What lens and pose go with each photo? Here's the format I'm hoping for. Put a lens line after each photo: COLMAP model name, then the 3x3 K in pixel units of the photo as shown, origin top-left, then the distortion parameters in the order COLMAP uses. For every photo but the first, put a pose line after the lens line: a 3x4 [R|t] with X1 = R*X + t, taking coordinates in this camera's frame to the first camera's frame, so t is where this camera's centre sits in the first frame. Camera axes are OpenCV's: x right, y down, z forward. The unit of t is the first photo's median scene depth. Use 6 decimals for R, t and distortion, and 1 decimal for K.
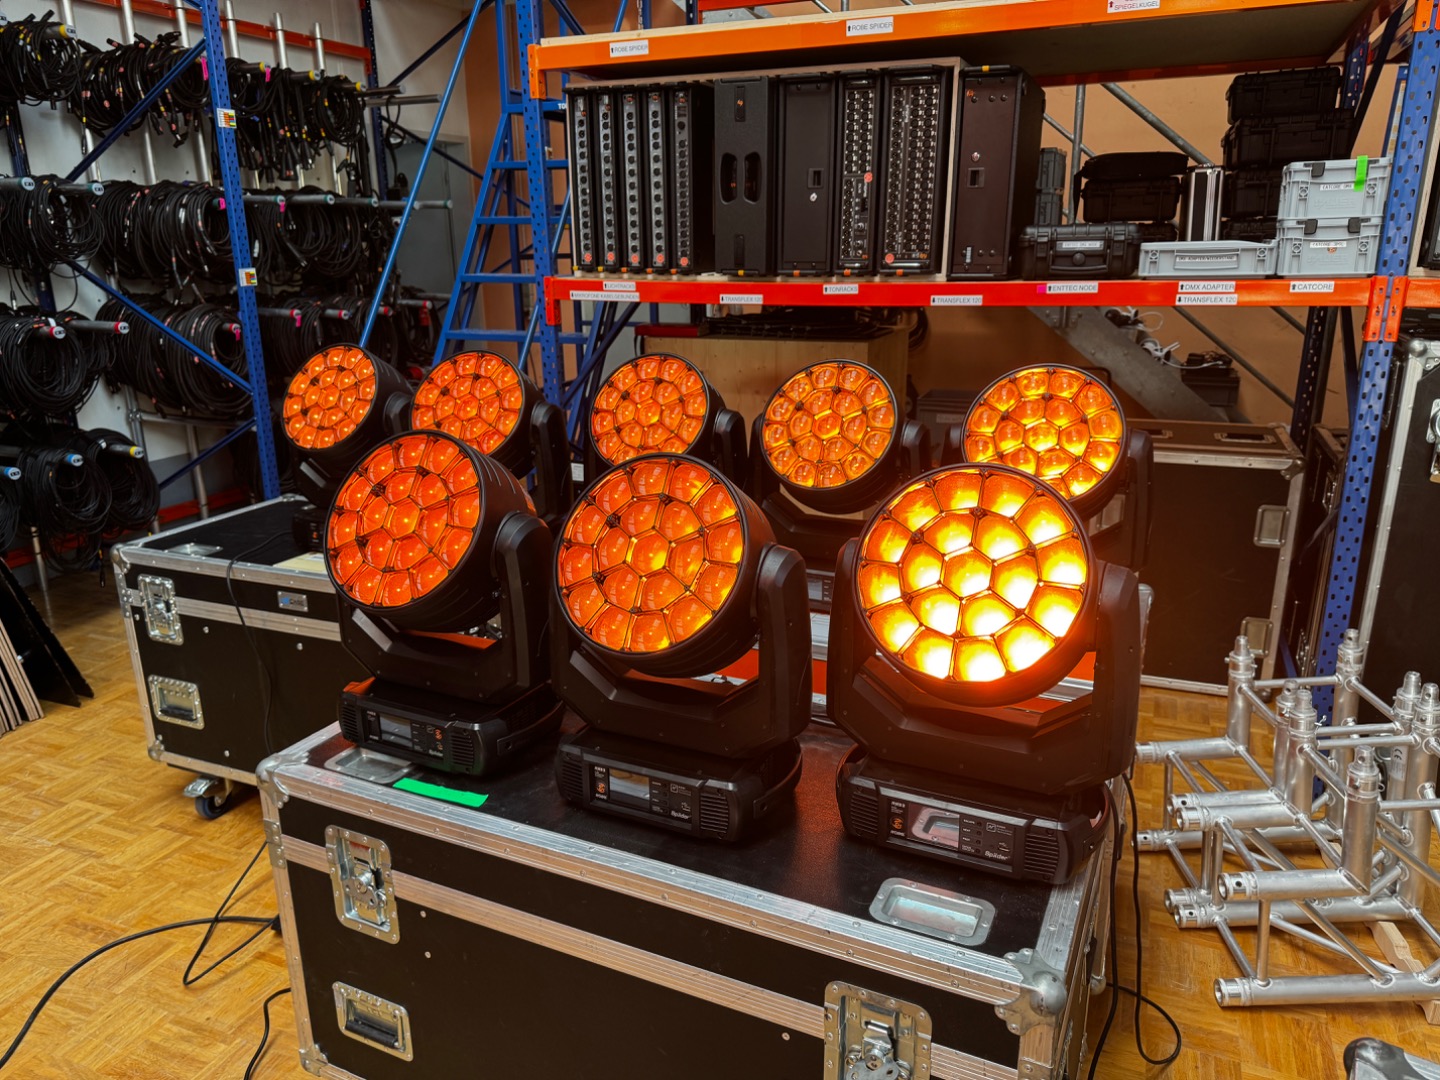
lens RADIAL K [[1025.9, 0, 713.8], [0, 1025.9, 541.9], [0, 0, 1]] dist [0.073713, -0.121630]
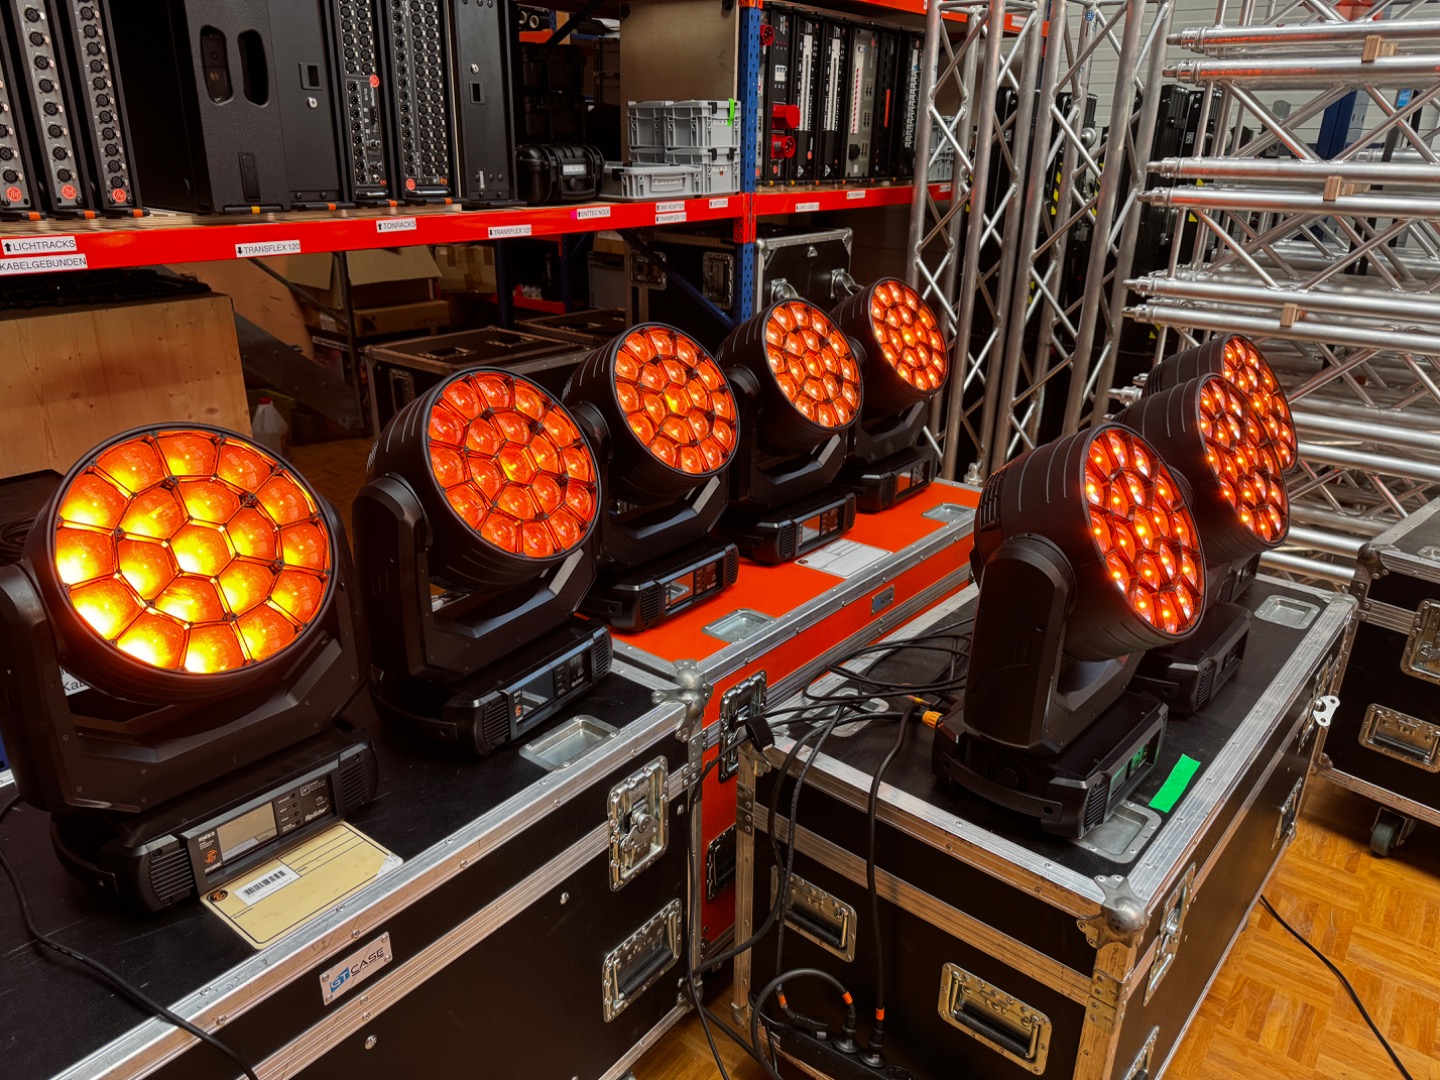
lens RADIAL K [[1025.9, 0, 713.8], [0, 1025.9, 541.9], [0, 0, 1]] dist [0.073713, -0.121630]
pose [[0.229388, -0.338182, 0.912696, -0.664317], [0.254741, 0.925874, 0.279041, -0.194365], [-0.939409, 0.168492, 0.298533, 0.622346]]
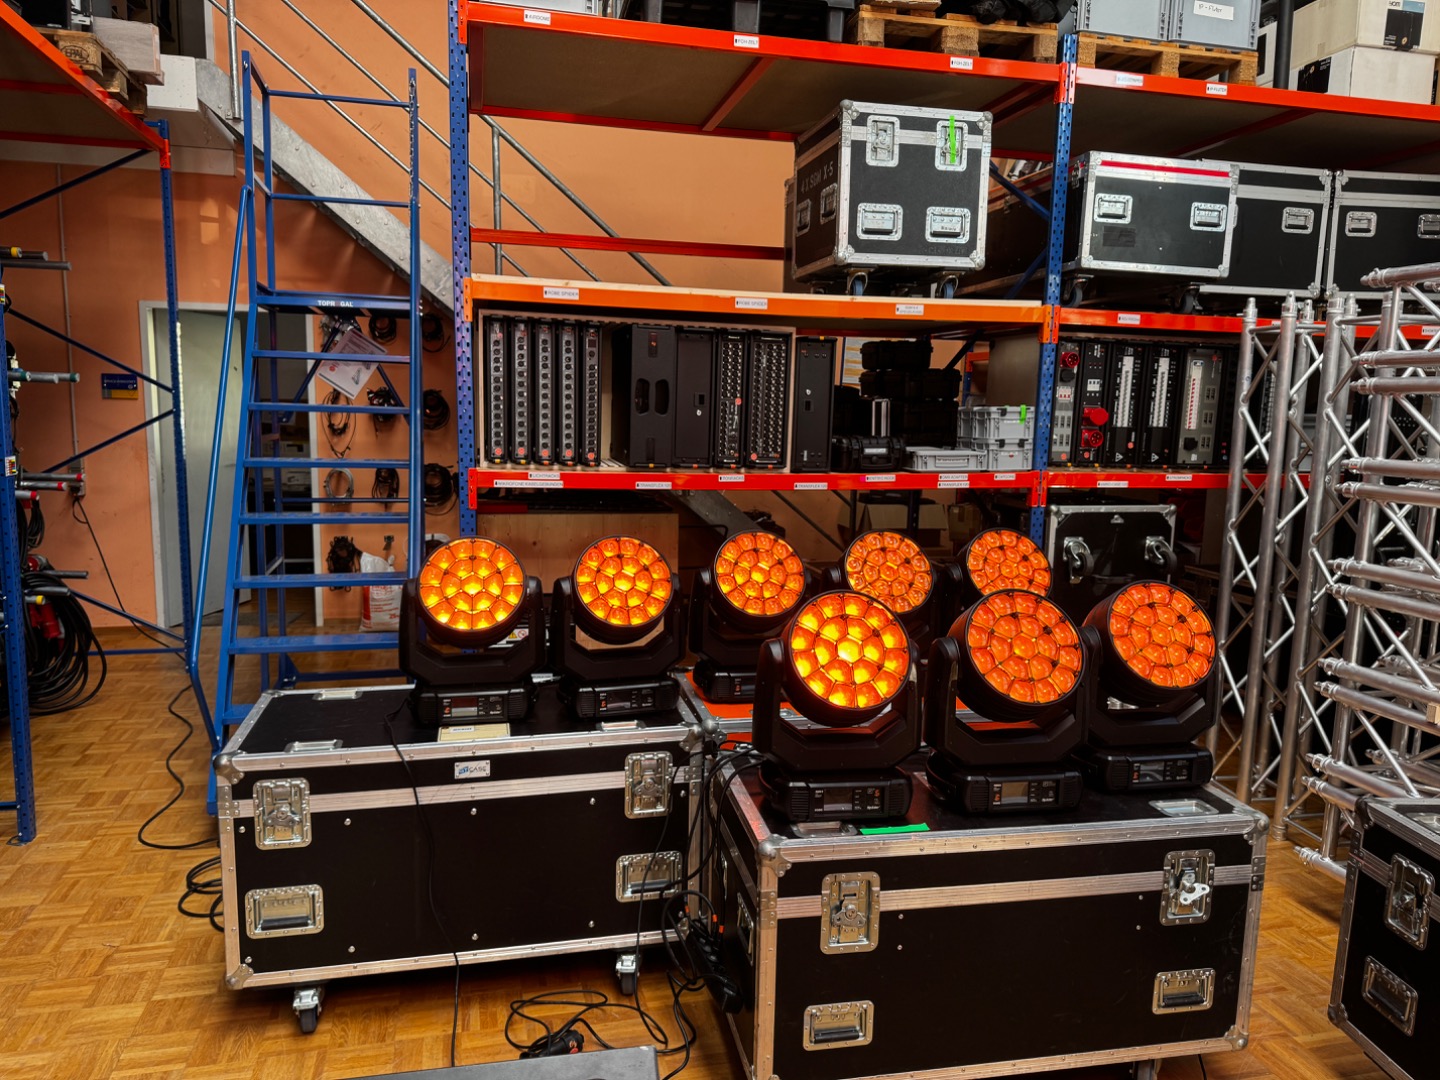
lens RADIAL K [[1025.9, 0, 713.8], [0, 1025.9, 541.9], [0, 0, 1]] dist [0.073713, -0.121630]
pose [[0.792866, -0.051628, 0.607205, -0.776969], [0.140644, 0.985008, -0.099896, -0.031469], [-0.592944, 0.164604, 0.788240, -0.050473]]
